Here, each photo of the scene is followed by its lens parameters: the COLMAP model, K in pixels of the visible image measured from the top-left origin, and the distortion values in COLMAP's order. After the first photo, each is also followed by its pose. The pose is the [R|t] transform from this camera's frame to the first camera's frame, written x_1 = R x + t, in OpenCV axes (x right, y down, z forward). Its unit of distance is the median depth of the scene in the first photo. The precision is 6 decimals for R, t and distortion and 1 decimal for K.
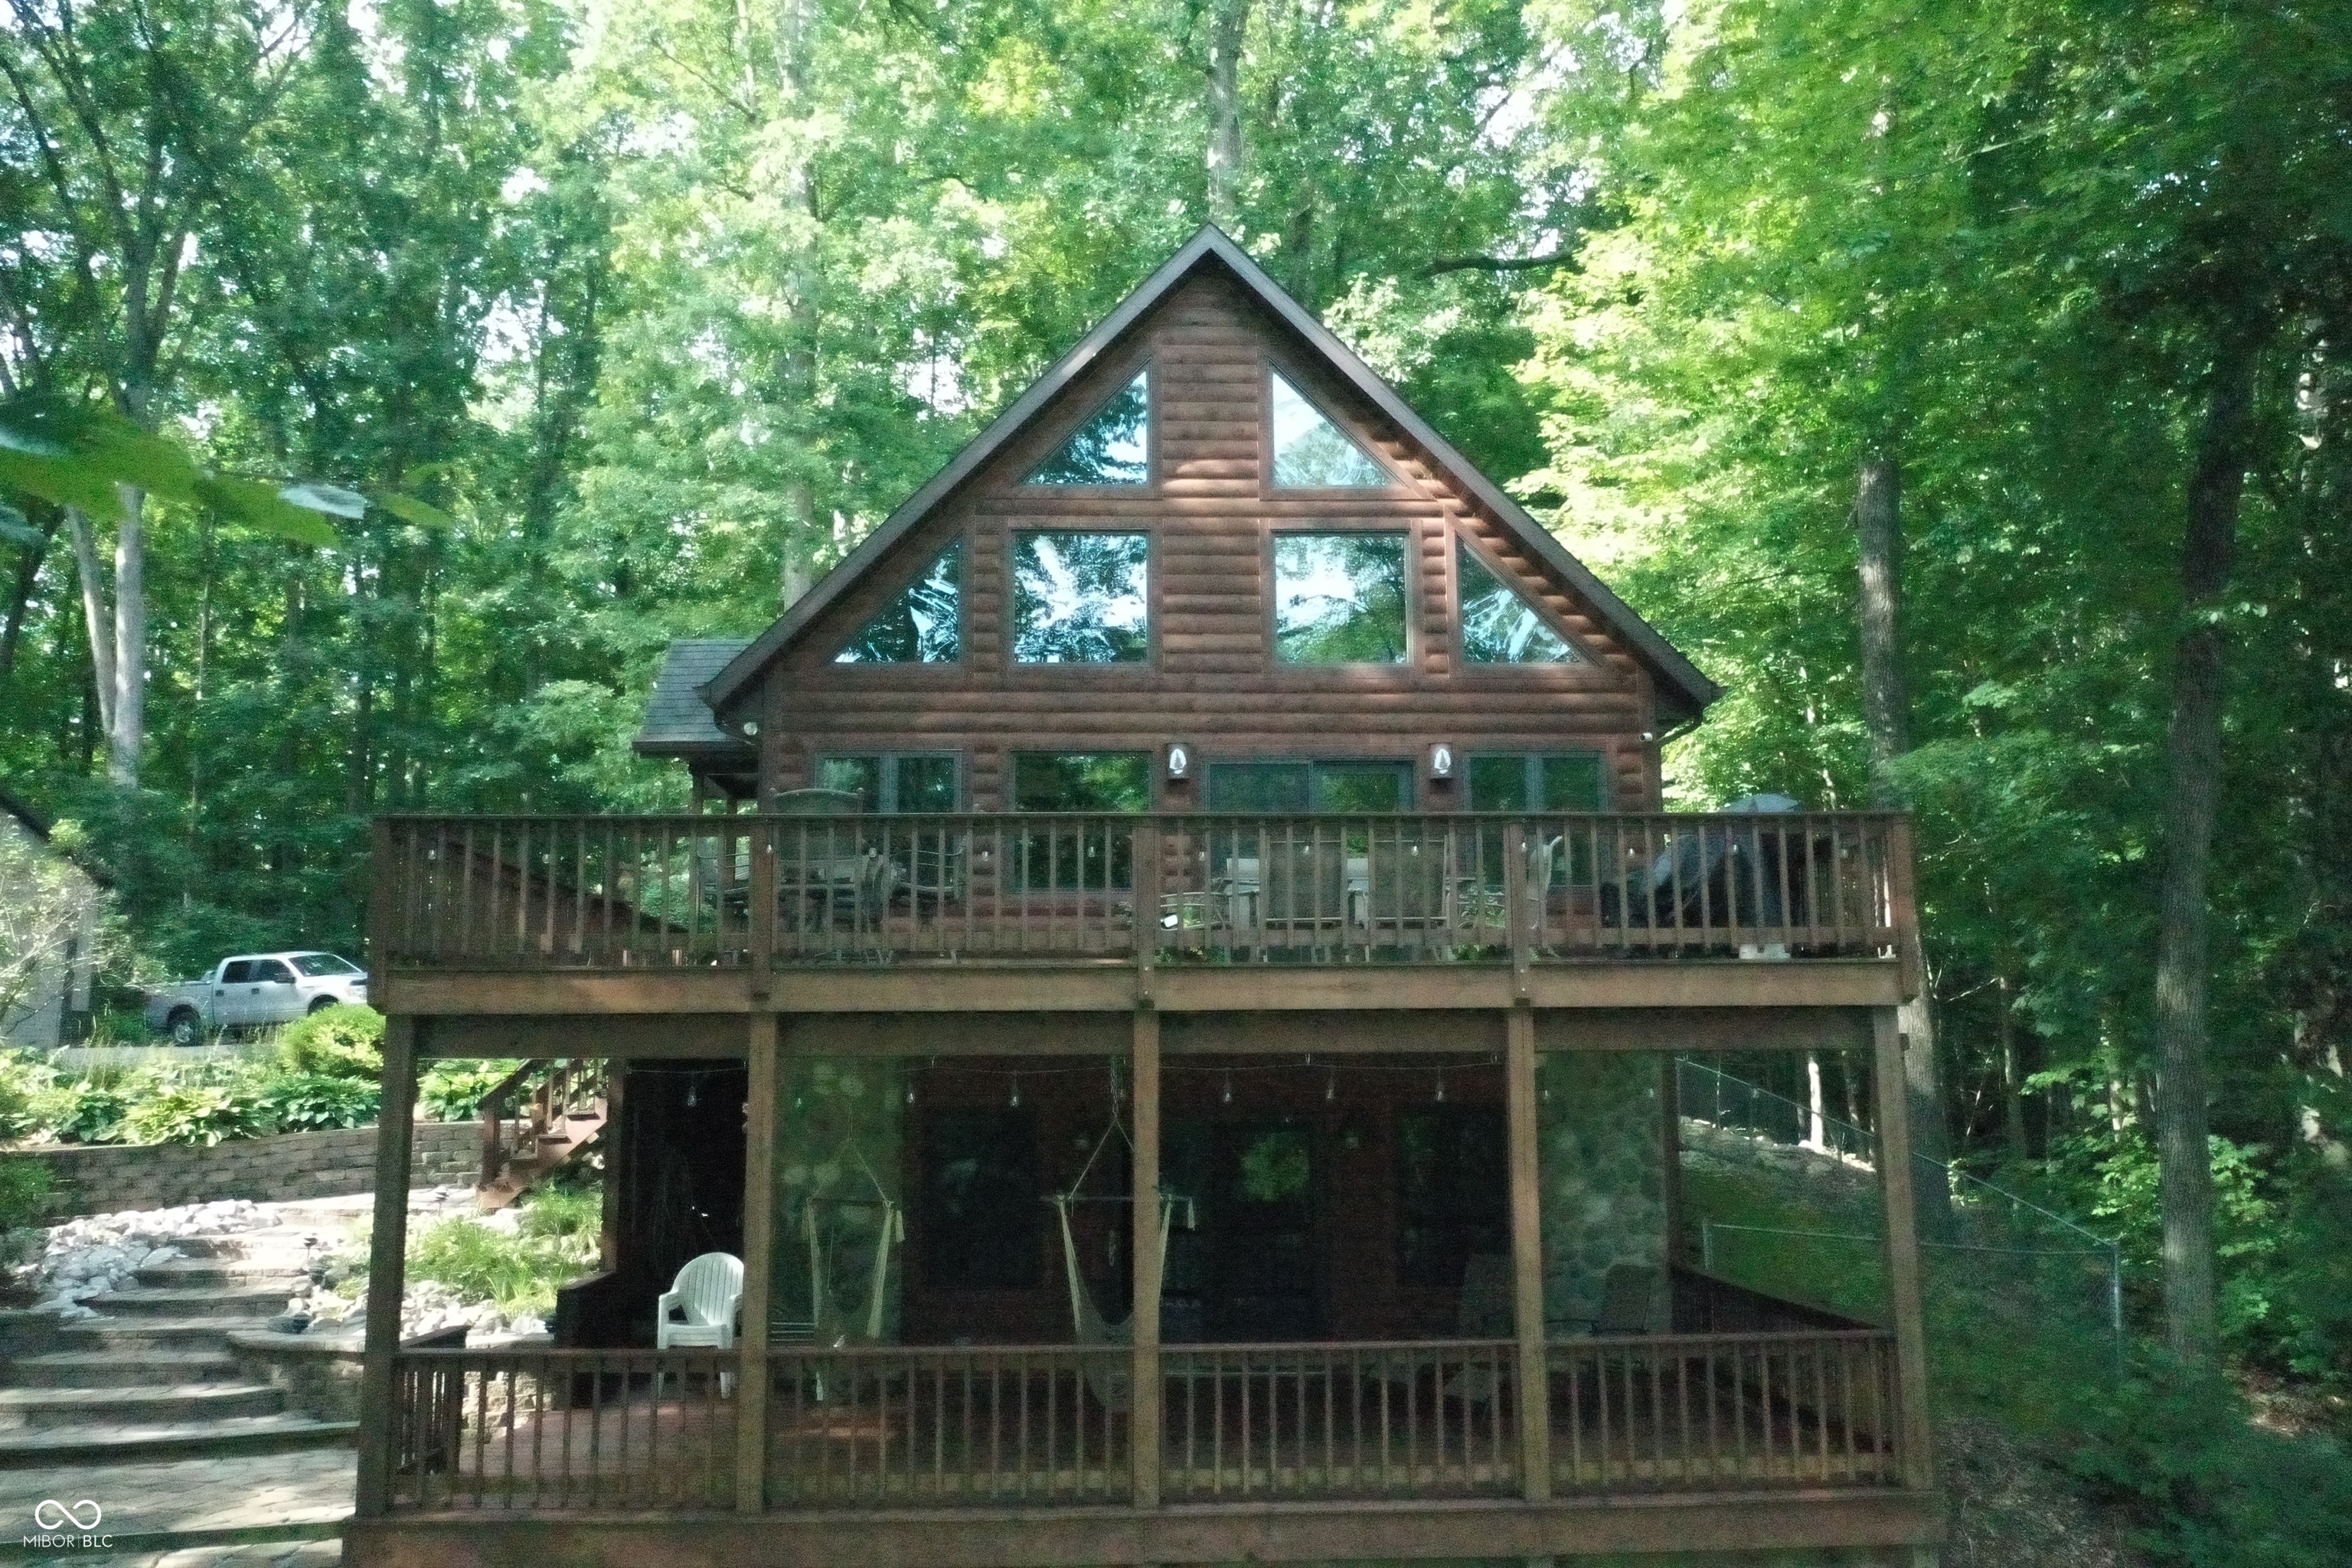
lens RADIAL K [[1857.1, 0, 1184.3], [0, 1857.1, 796.7], [0, 0, 1]] dist [-0.006758, -0.008182]
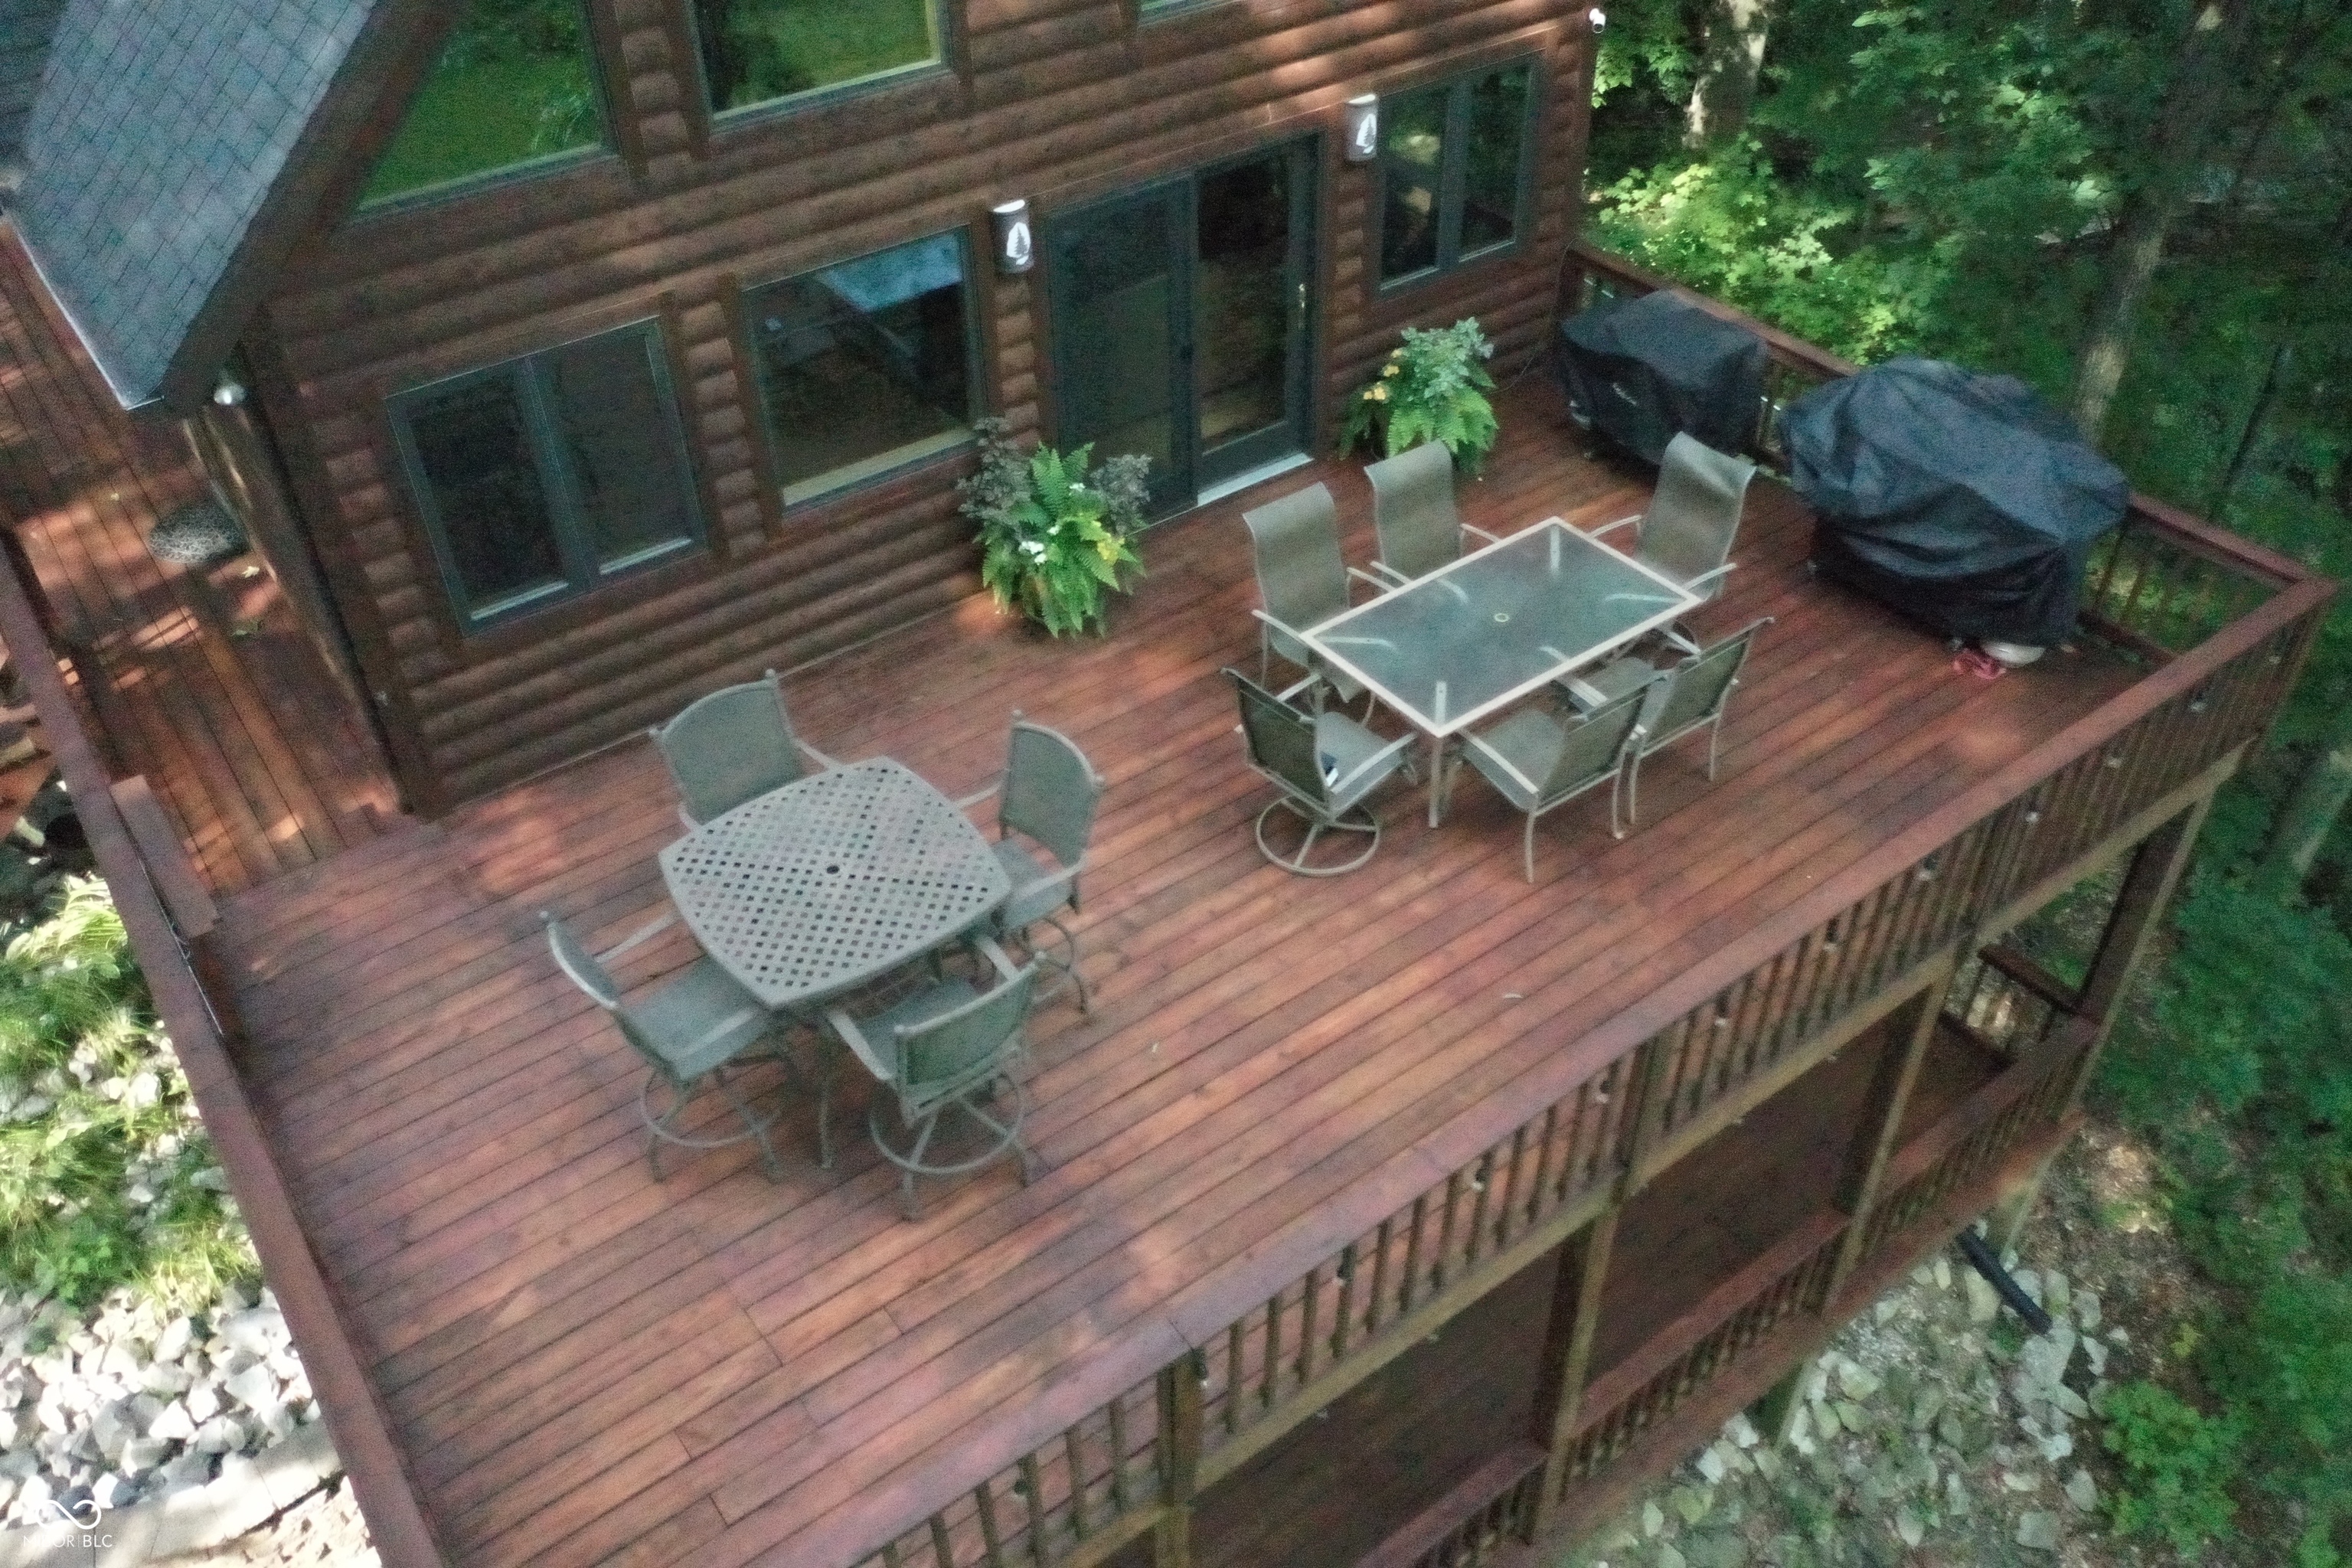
lens RADIAL K [[1857.1, 0, 1184.3], [0, 1857.1, 796.7], [0, 0, 1]] dist [-0.006758, -0.008182]
pose [[0.834739, -0.358330, 0.418104, -0.257286], [-0.071034, 0.682879, 0.727070, -0.317408], [-0.546045, -0.636613, 0.544572, 0.530486]]
